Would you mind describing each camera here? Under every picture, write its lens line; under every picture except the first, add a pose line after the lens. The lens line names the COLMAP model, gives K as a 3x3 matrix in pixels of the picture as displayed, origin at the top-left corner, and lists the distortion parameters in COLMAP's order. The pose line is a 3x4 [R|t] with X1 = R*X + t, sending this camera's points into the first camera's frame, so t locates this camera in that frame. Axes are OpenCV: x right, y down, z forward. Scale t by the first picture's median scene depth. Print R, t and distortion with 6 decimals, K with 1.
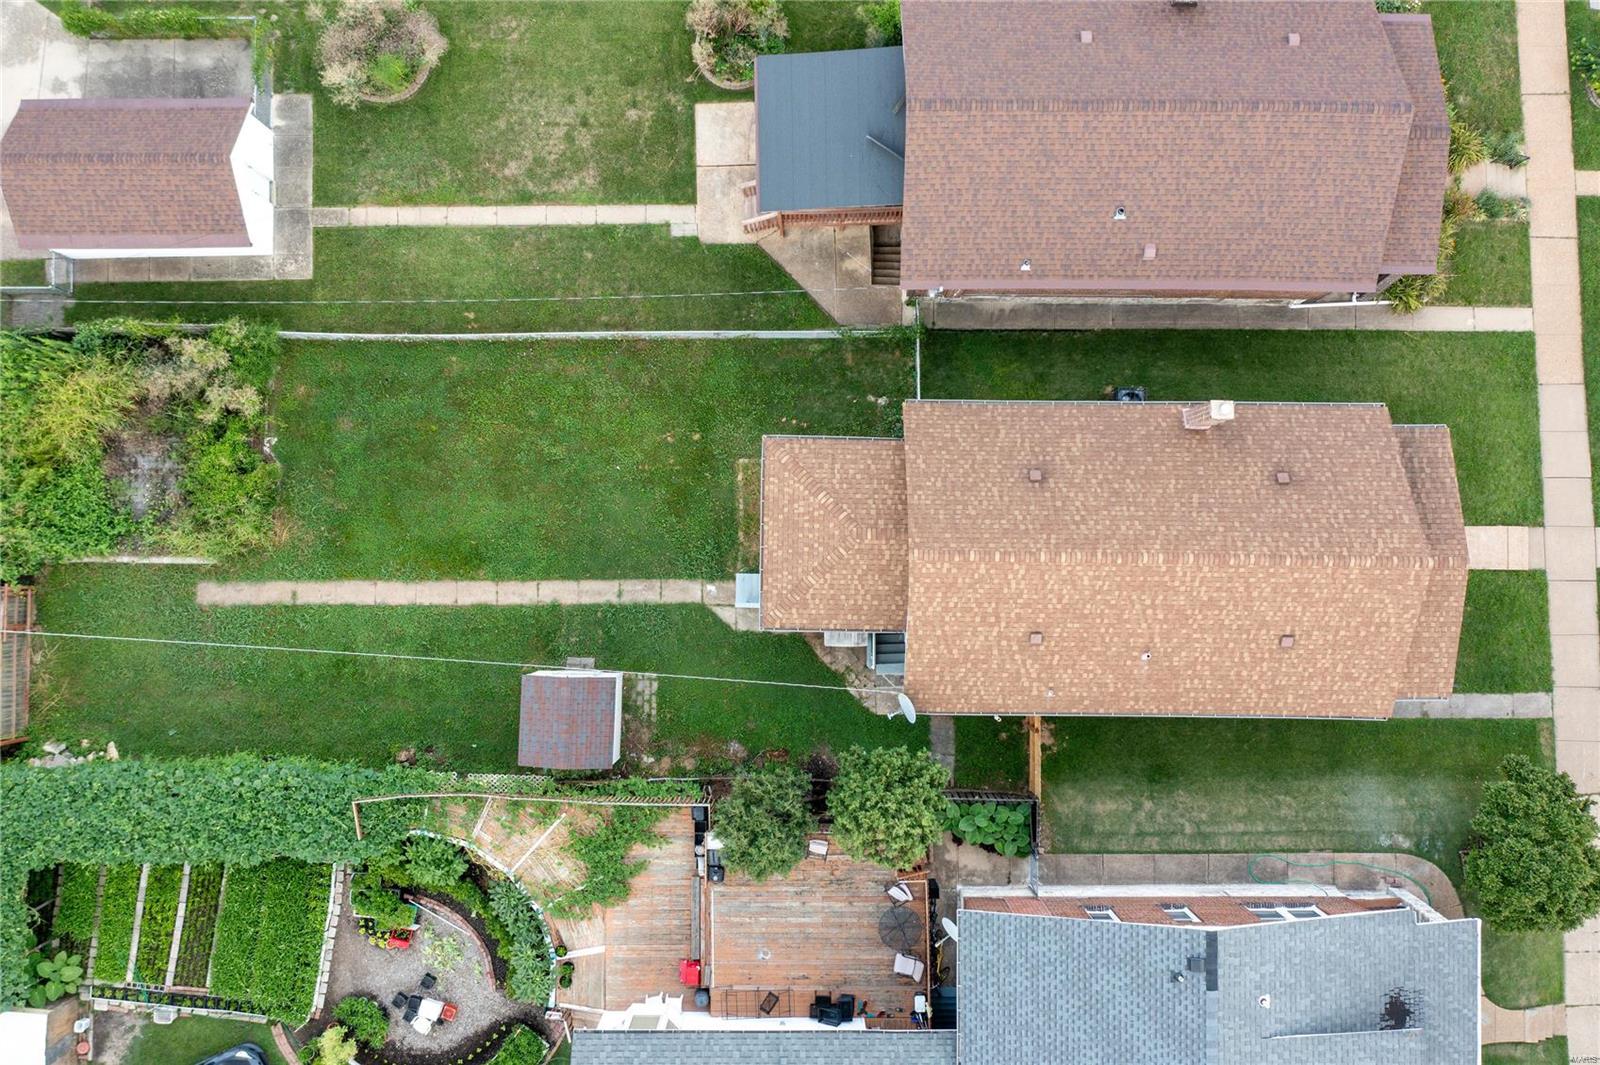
lens RADIAL K [[1261.8, 0, 800.0], [0, 1261.8, 532.5], [0, 0, 1]] dist [-0.003882, 0.007422]
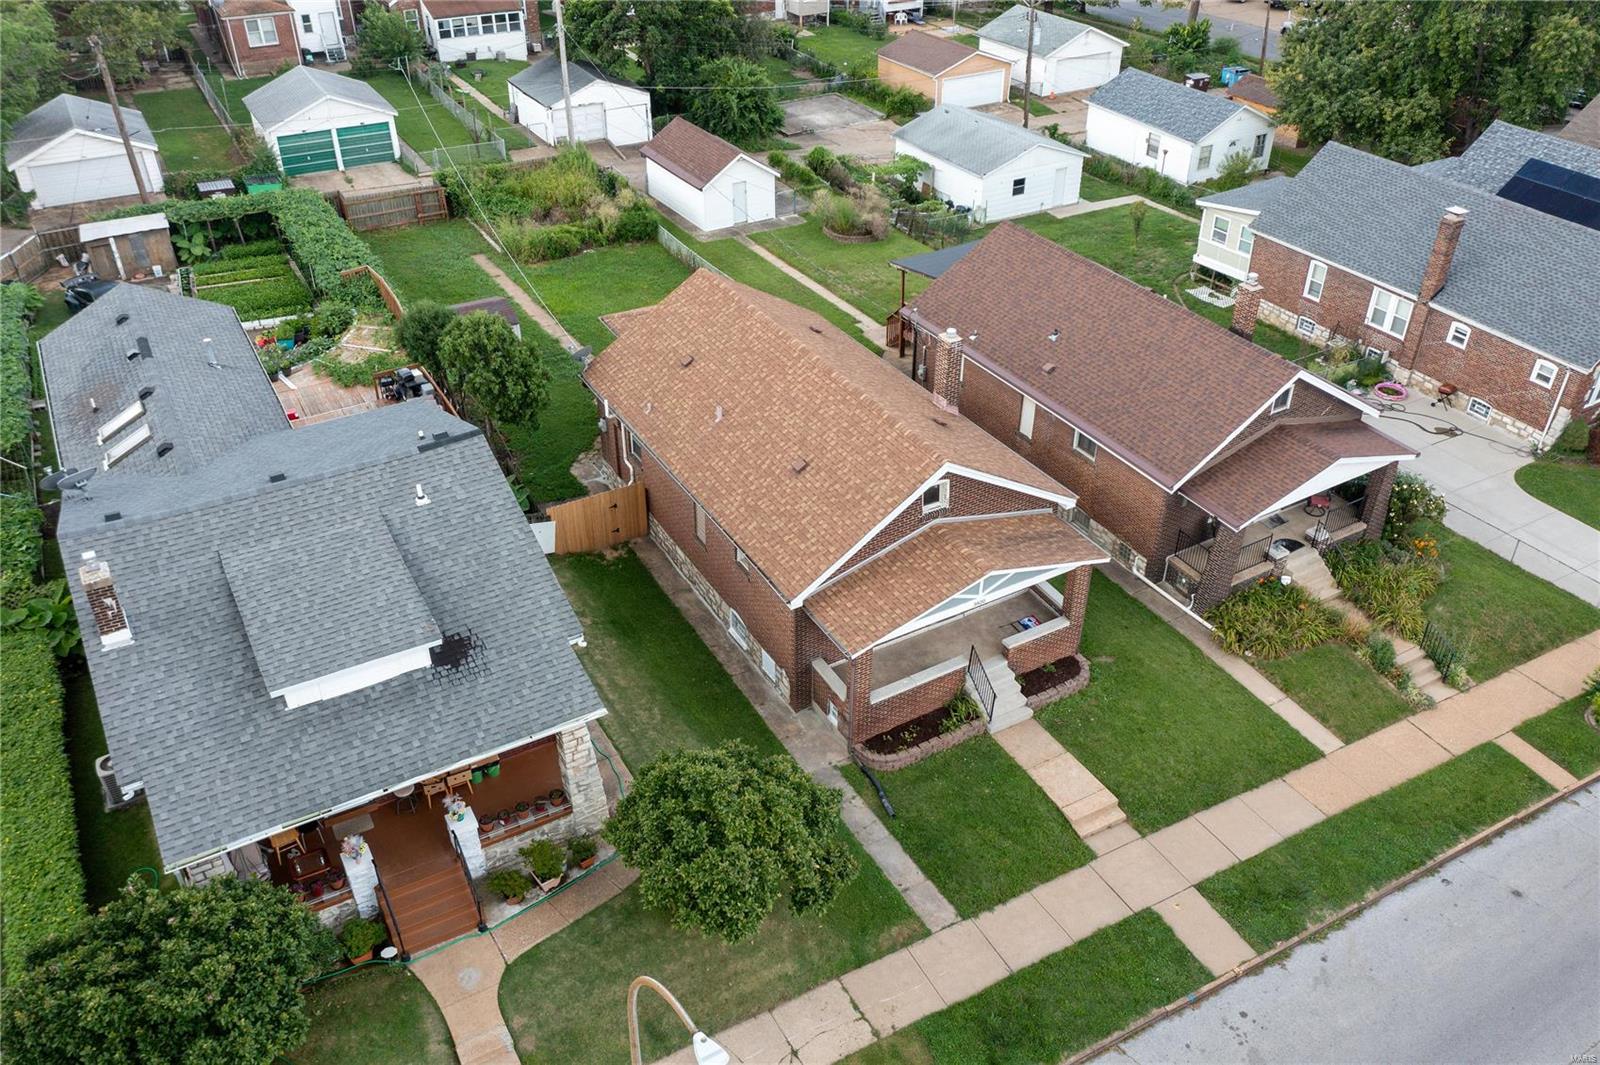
lens RADIAL K [[1261.8, 0, 800.0], [0, 1261.8, 532.5], [0, 0, 1]] dist [-0.003882, 0.007422]
pose [[0.499735, 0.488741, -0.715120, 0.935009], [-0.865989, 0.299147, -0.400716, 0.413084], [0.018079, 0.819539, 0.572739, 0.431041]]
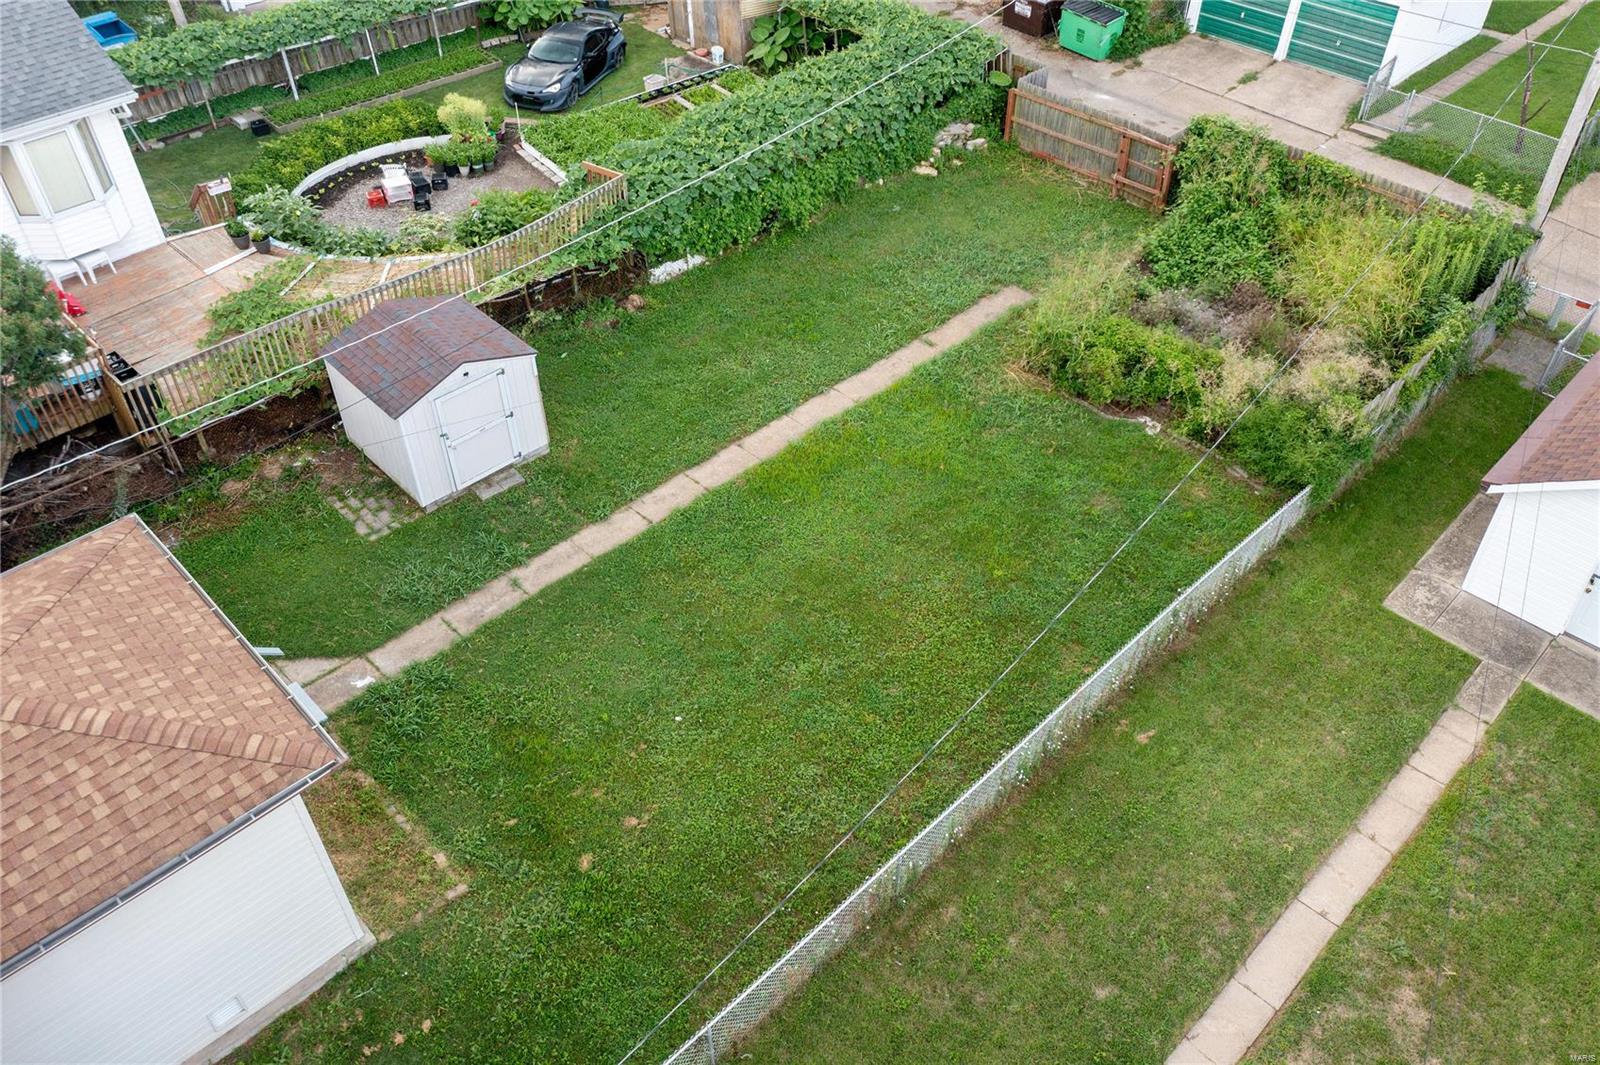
lens RADIAL K [[1261.8, 0, 800.0], [0, 1261.8, 532.5], [0, 0, 1]] dist [-0.003882, 0.007422]
pose [[-0.709155, 0.479758, -0.516655, 0.032379], [-0.704310, -0.448413, 0.550339, -0.309964], [0.032355, 0.754161, 0.655892, 0.646622]]
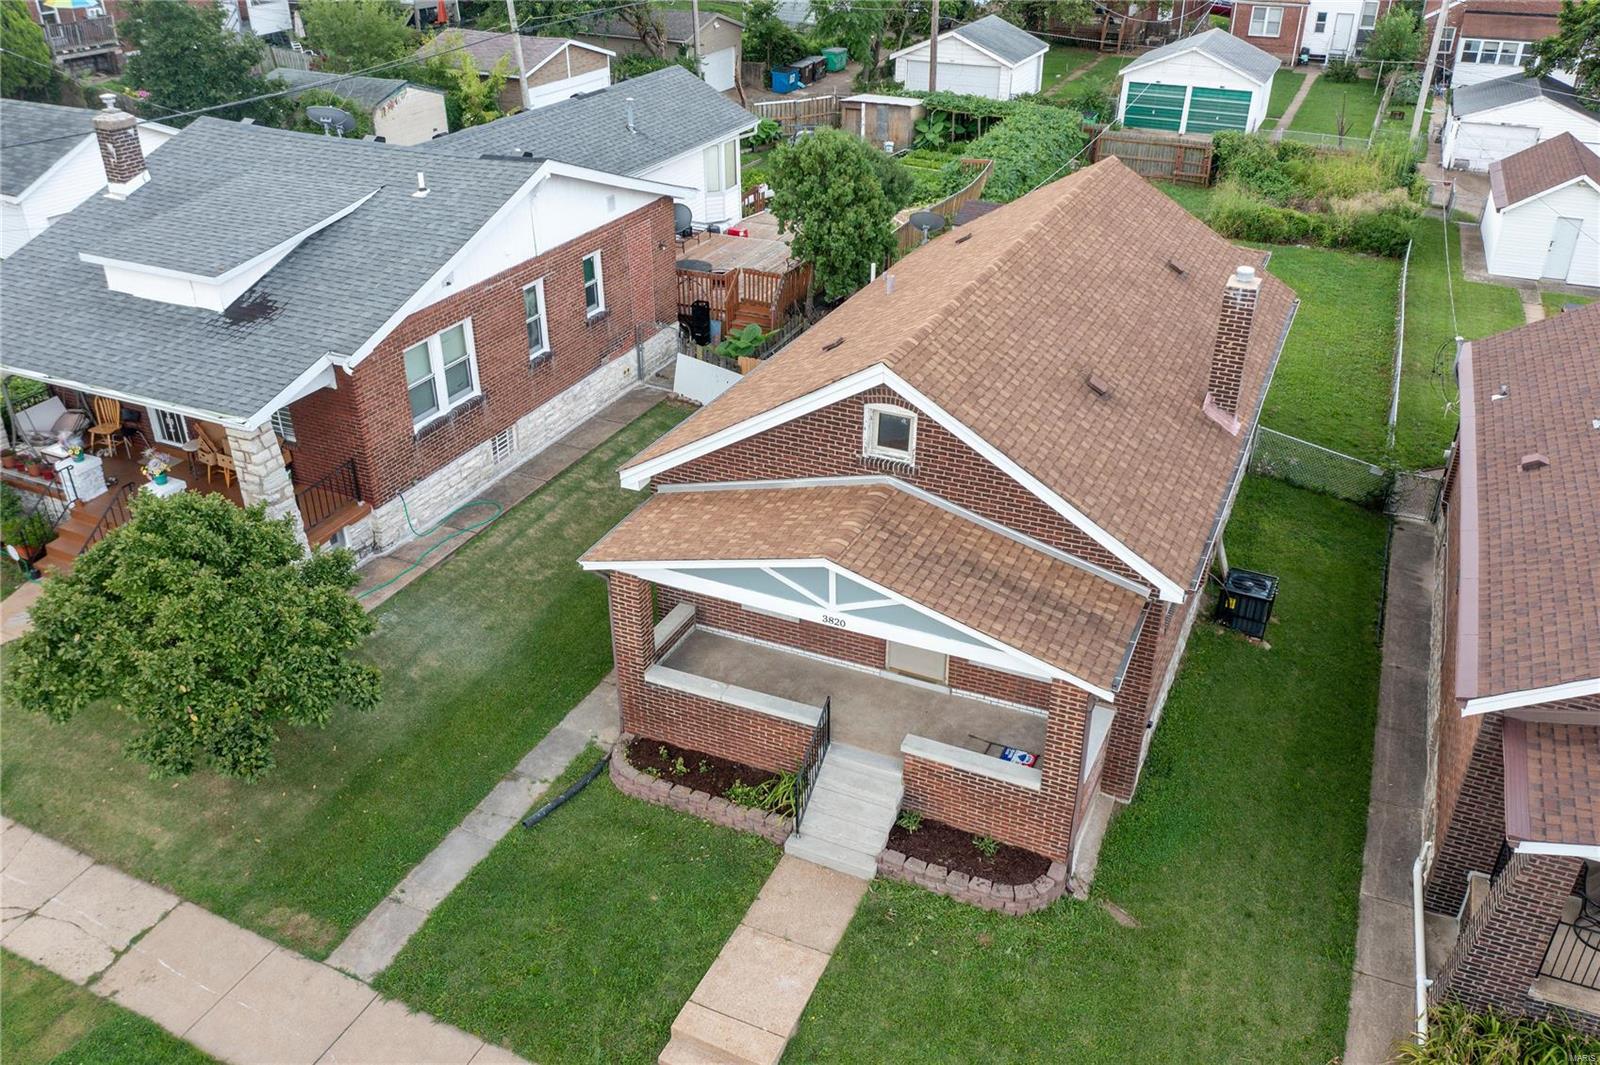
lens RADIAL K [[1261.8, 0, 800.0], [0, 1261.8, 532.5], [0, 0, 1]] dist [-0.003882, 0.007422]
pose [[-0.410241, 0.447356, -0.794717, 0.793783], [-0.911788, -0.183454, 0.367405, -0.121906], [0.018567, 0.875338, 0.483154, 0.674673]]
